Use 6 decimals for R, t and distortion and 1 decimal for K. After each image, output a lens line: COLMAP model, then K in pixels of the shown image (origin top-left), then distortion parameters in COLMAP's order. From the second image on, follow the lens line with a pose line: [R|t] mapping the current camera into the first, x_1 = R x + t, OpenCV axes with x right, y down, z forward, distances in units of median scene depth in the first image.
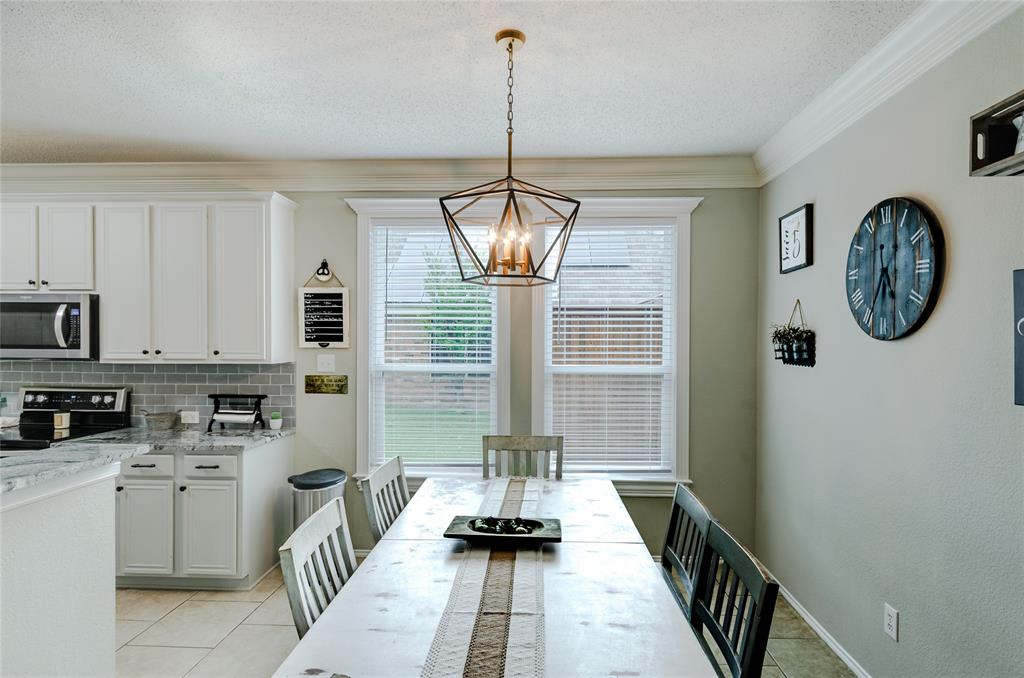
lens RADIAL K [[520.8, 0, 521.5], [0, 520.8, 345.8], [0, 0, 1]] dist [0.005771, -0.005842]
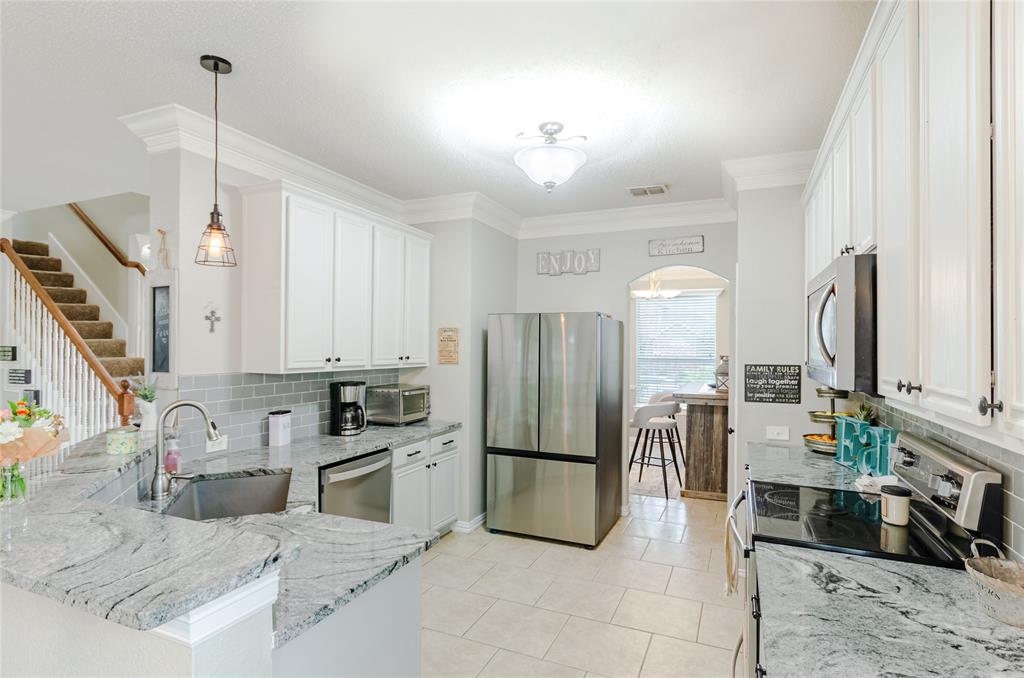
lens RADIAL K [[520.8, 0, 520.6], [0, 520.8, 344.7], [0, 0, 1]] dist [0.005771, -0.005842]
pose [[-0.358979, -0.011044, -0.933280, -0.263278], [-0.015218, 0.999866, -0.005978, -0.010453], [0.933222, 0.012057, -0.359099, 0.840868]]
